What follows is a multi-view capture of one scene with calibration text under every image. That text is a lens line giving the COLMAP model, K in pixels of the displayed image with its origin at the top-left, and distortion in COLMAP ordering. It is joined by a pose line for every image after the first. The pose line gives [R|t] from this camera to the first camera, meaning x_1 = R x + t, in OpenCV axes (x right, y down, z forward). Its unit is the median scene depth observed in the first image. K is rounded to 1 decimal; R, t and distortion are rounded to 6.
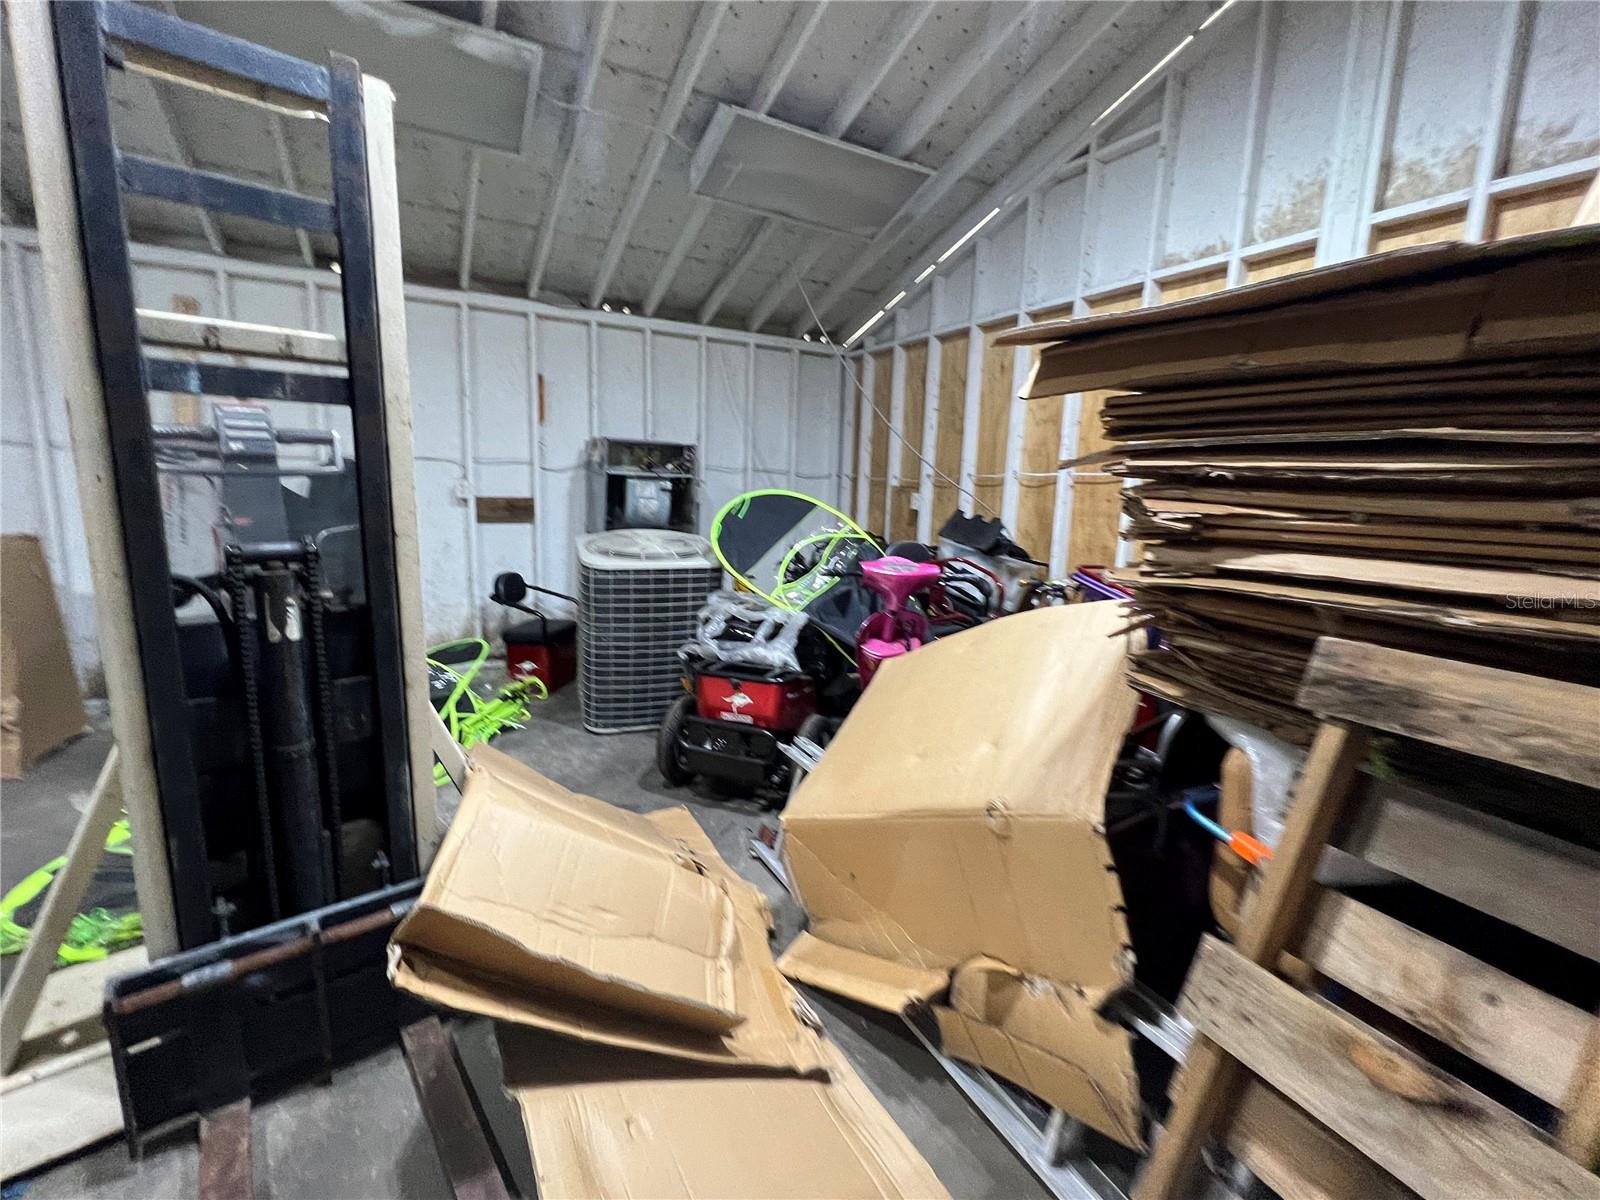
lens RADIAL K [[685.4, 0, 796.7], [0, 685.4, 599.1], [0, 0, 1]] dist [0.002192, -0.000836]
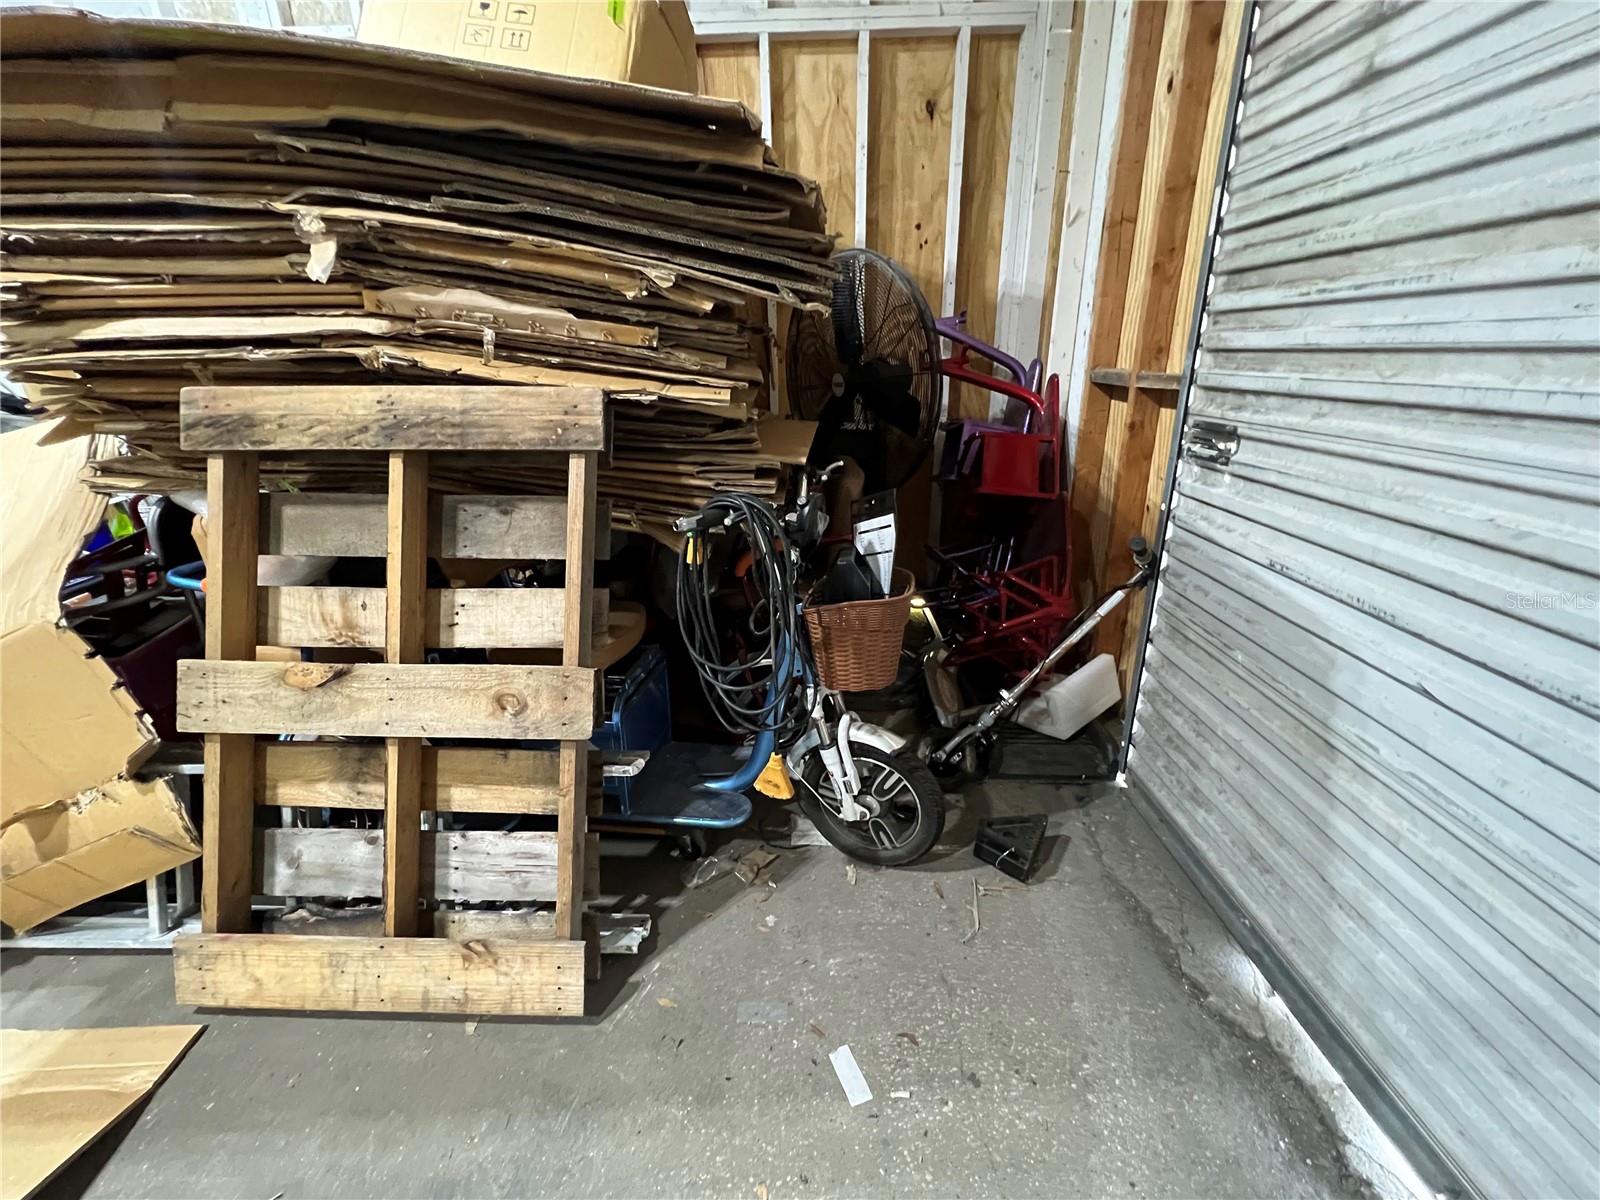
lens RADIAL K [[685.4, 0, 798.1], [0, 685.4, 597.5], [0, 0, 1]] dist [0.002192, -0.000836]
pose [[0.501337, -0.333958, 0.798207, 0.216499], [0.179953, 0.942584, 0.281339, 0.236207], [-0.846332, 0.002594, 0.532649, -0.494329]]
